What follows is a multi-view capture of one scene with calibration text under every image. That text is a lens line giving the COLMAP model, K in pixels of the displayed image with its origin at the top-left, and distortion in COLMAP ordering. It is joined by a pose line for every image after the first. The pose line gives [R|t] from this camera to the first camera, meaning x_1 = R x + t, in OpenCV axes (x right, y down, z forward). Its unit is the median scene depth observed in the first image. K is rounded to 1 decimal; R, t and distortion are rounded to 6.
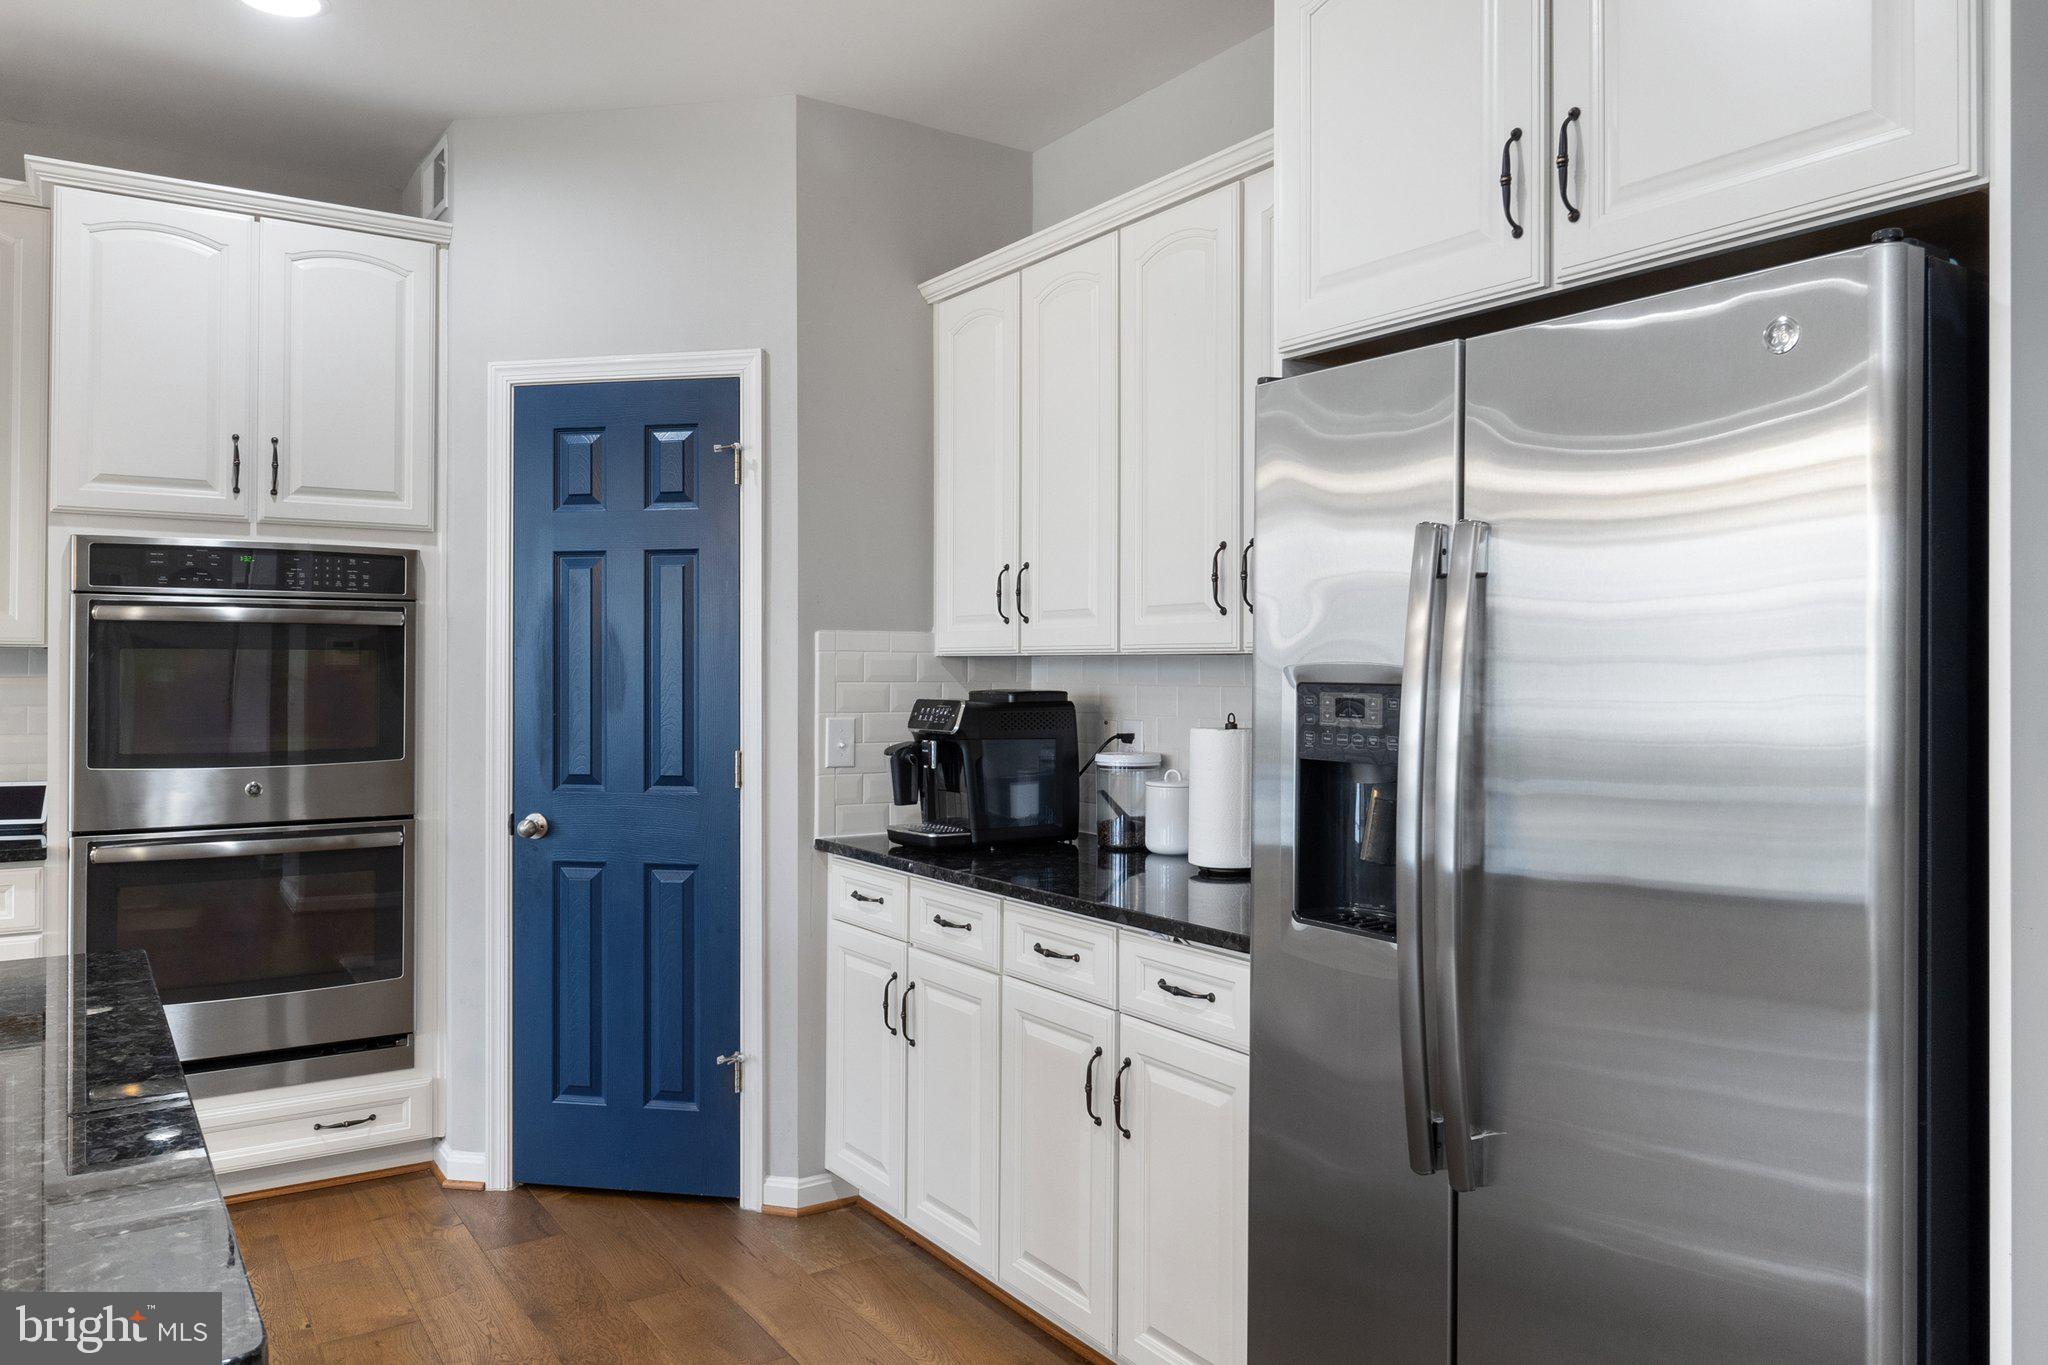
lens RADIAL K [[1417.1, 0, 1031.5], [0, 1417.1, 664.8], [0, 0, 1]] dist [-0.011295, -0.005770]
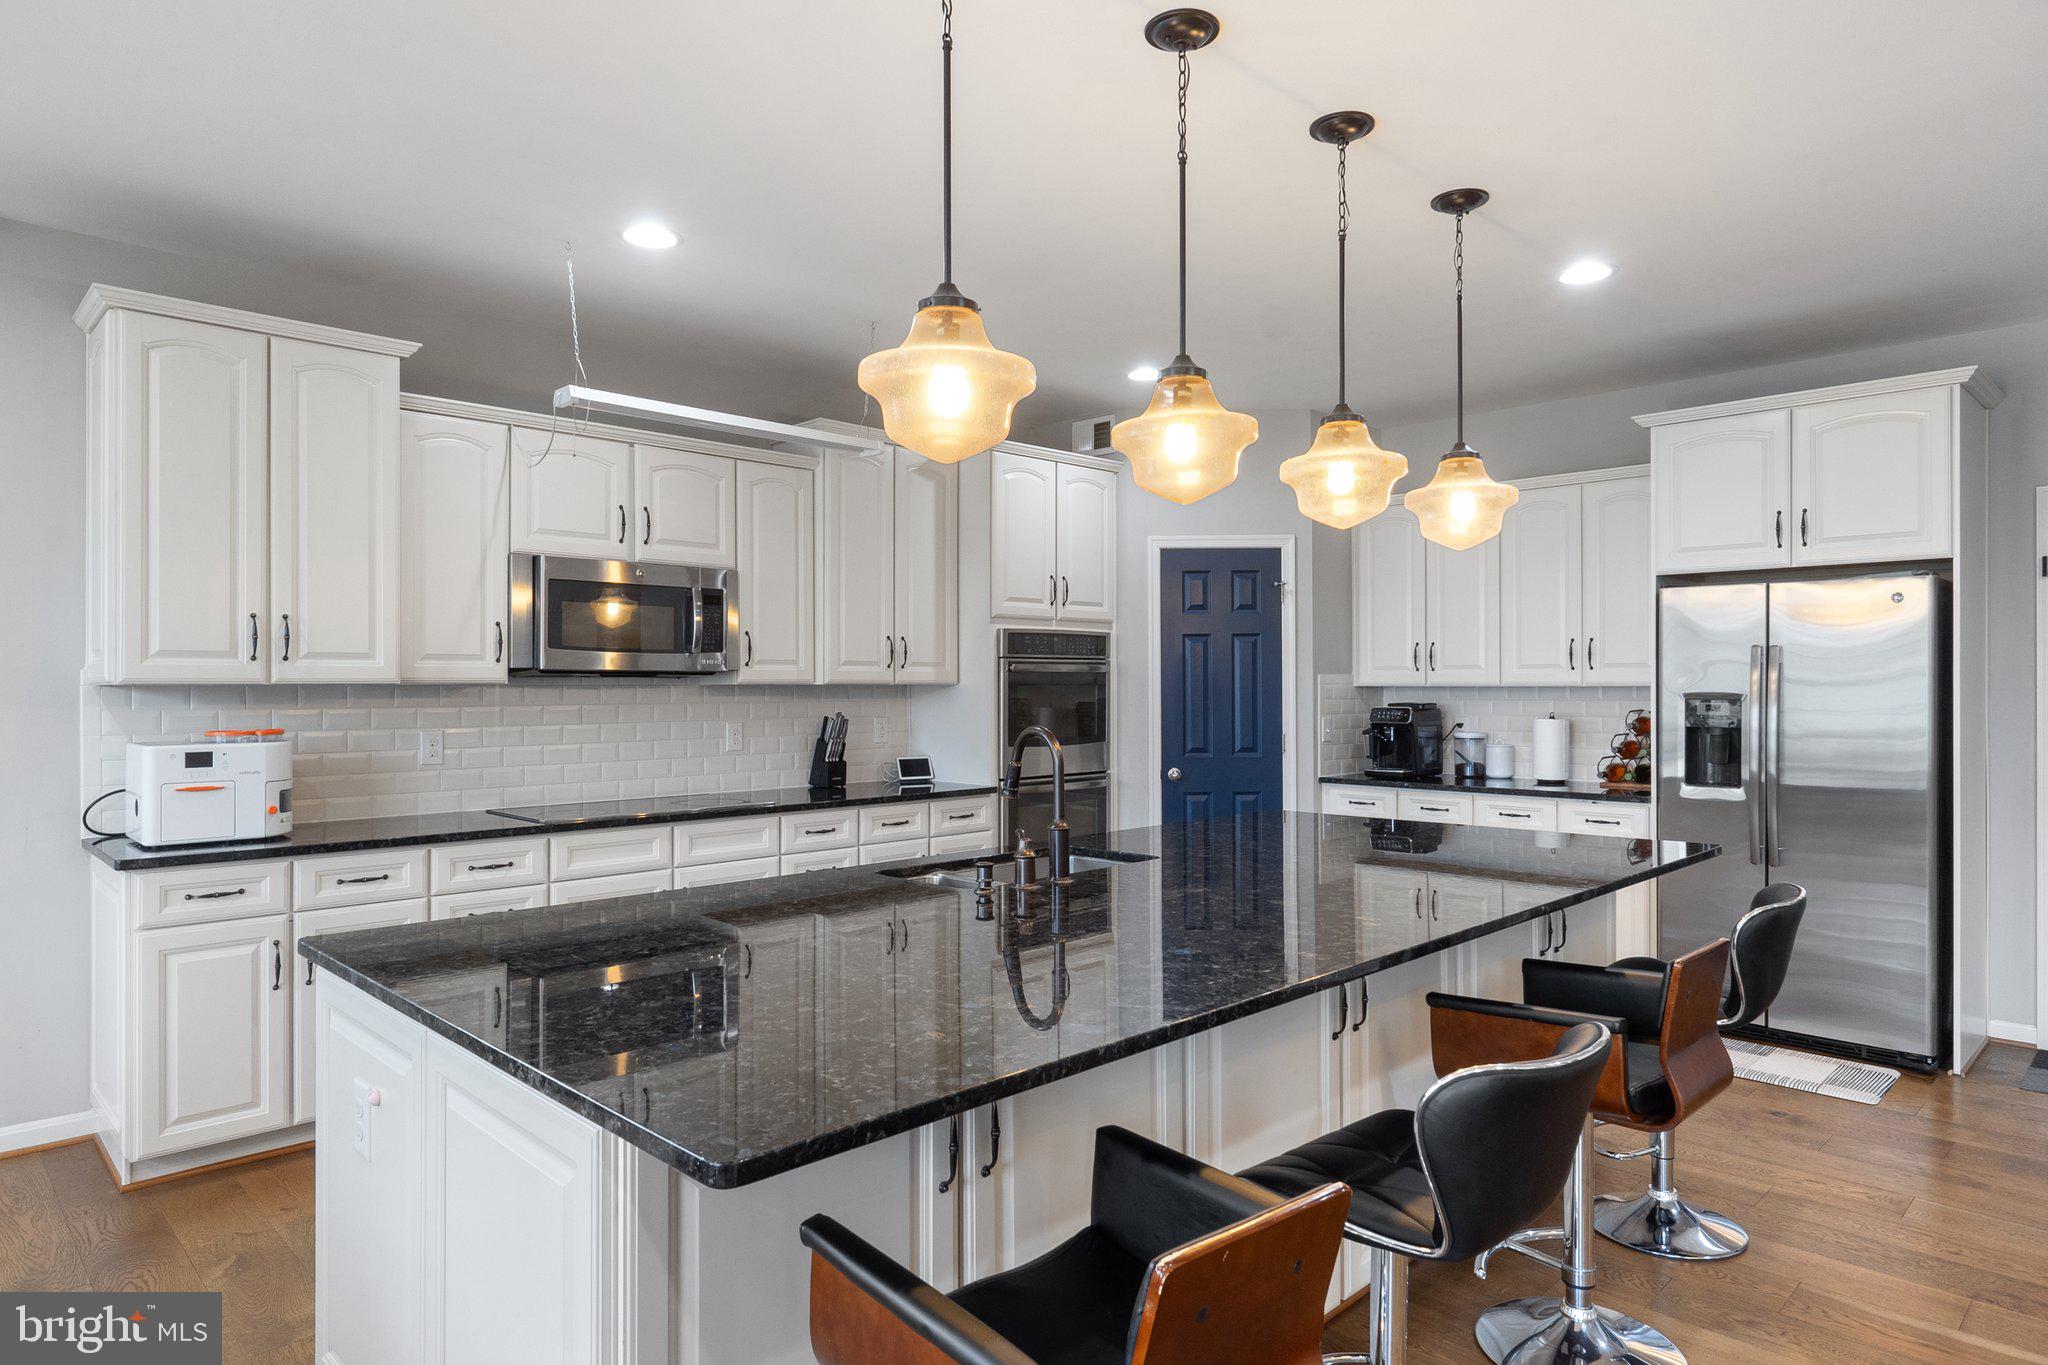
lens RADIAL K [[1252.0, 0, 1025.0], [0, 1252.0, 694.9], [0, 0, 1]] dist [-0.001031, -0.001560]
pose [[0.985299, -0.007378, 0.170681, -0.893252], [0.005419, 0.999914, 0.011938, -0.018421], [-0.170754, -0.010838, 0.985254, -0.706298]]
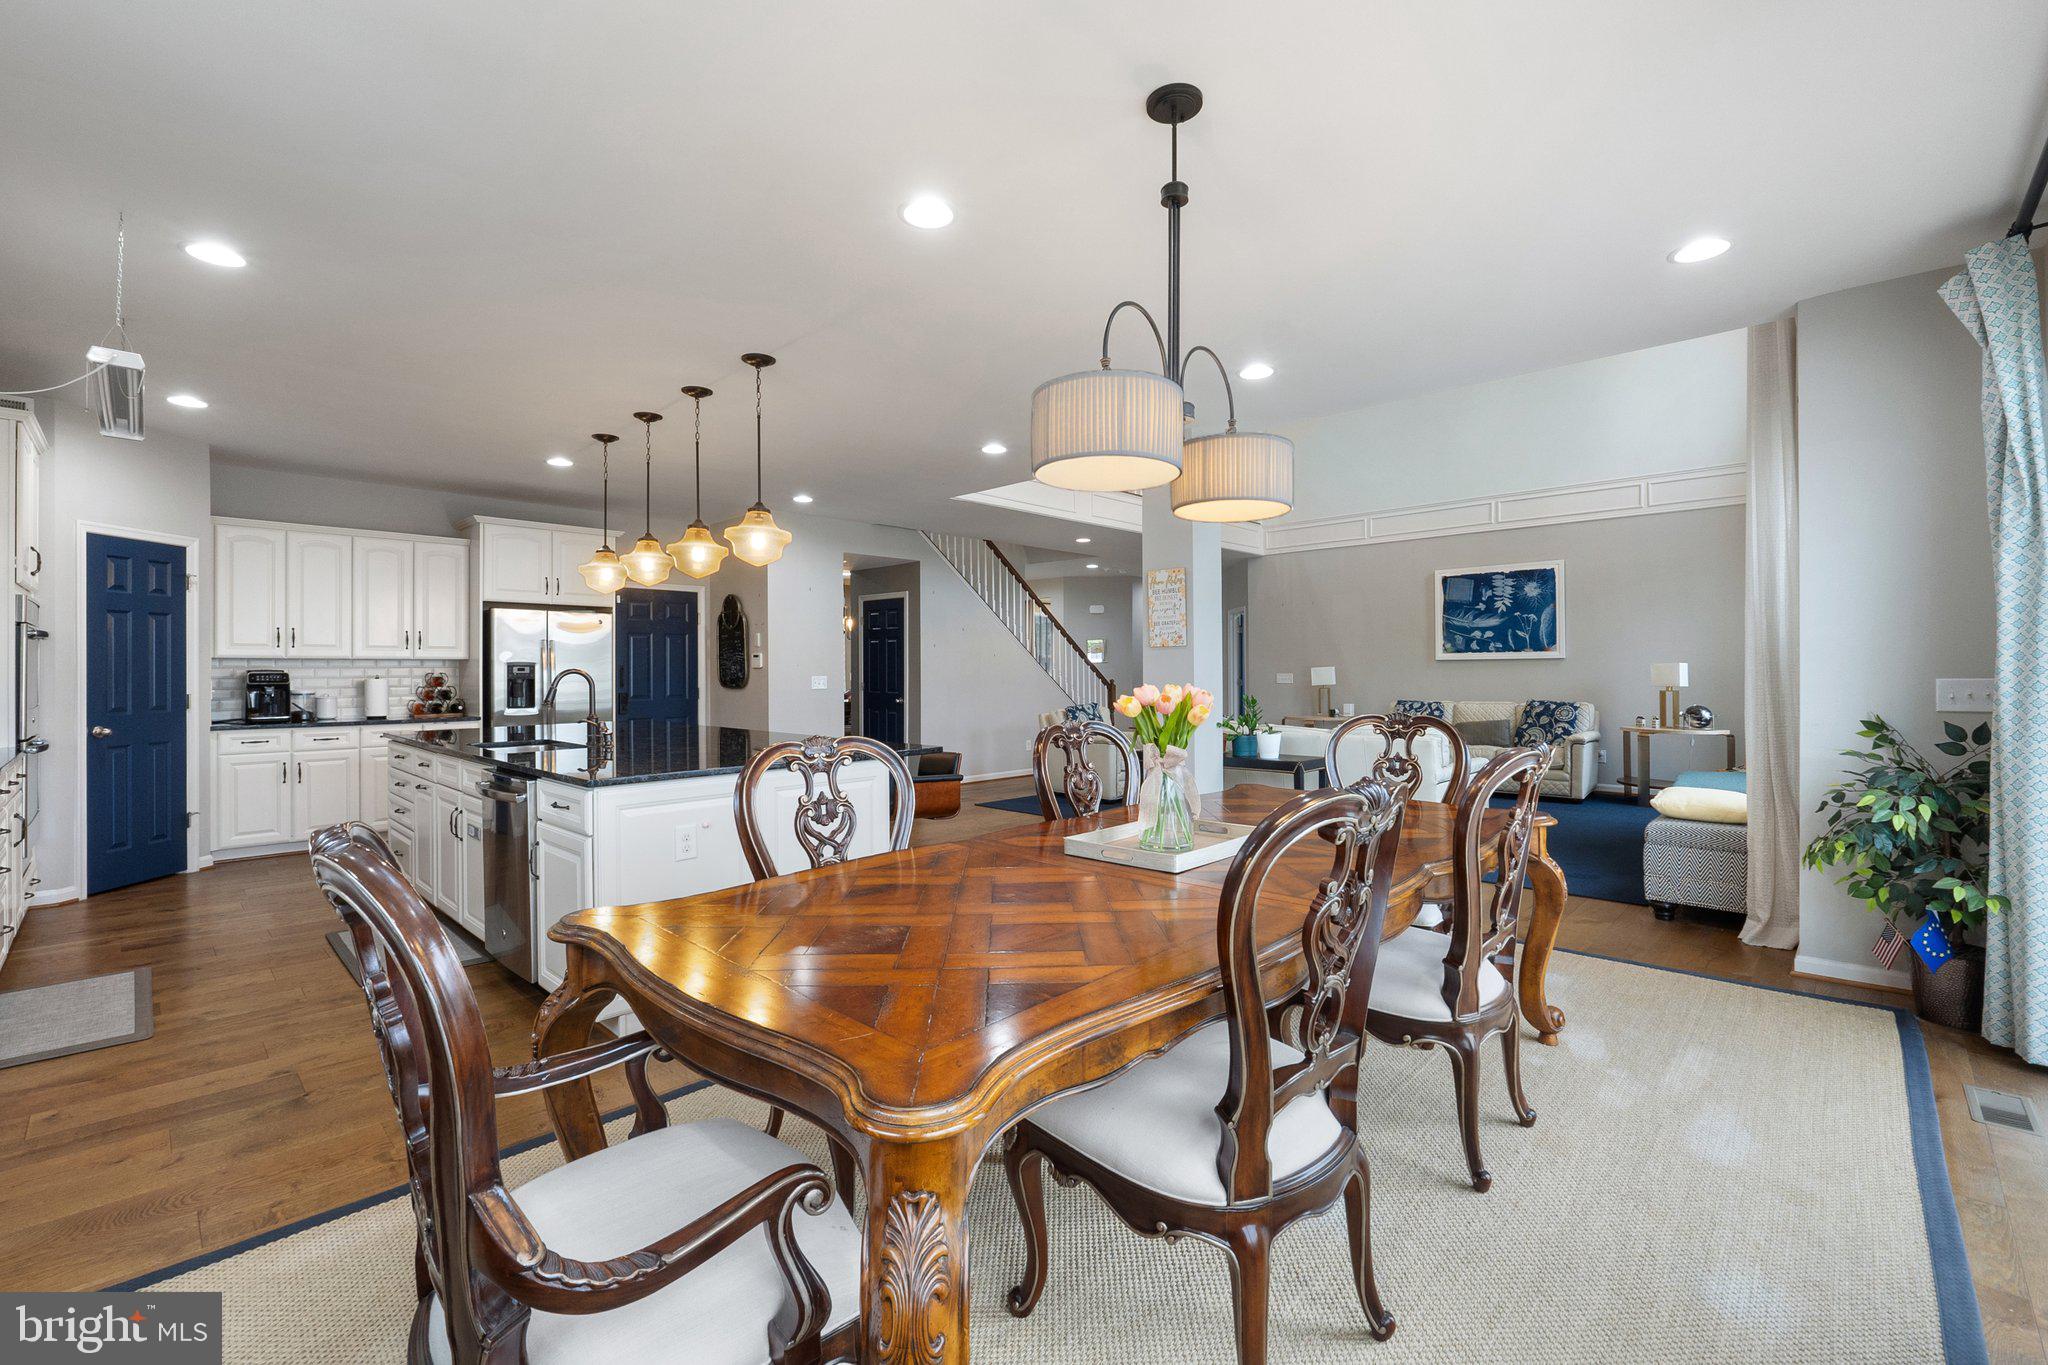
lens RADIAL K [[884.6, 0, 1013.3], [0, 884.6, 665.7], [0, 0, 1]] dist [-0.003657, -0.000720]
pose [[-0.180985, 0.000601, 0.983486, -2.077045], [-0.002954, 0.999995, -0.001155, 0.007531], [-0.983481, -0.003114, -0.180983, -0.176428]]
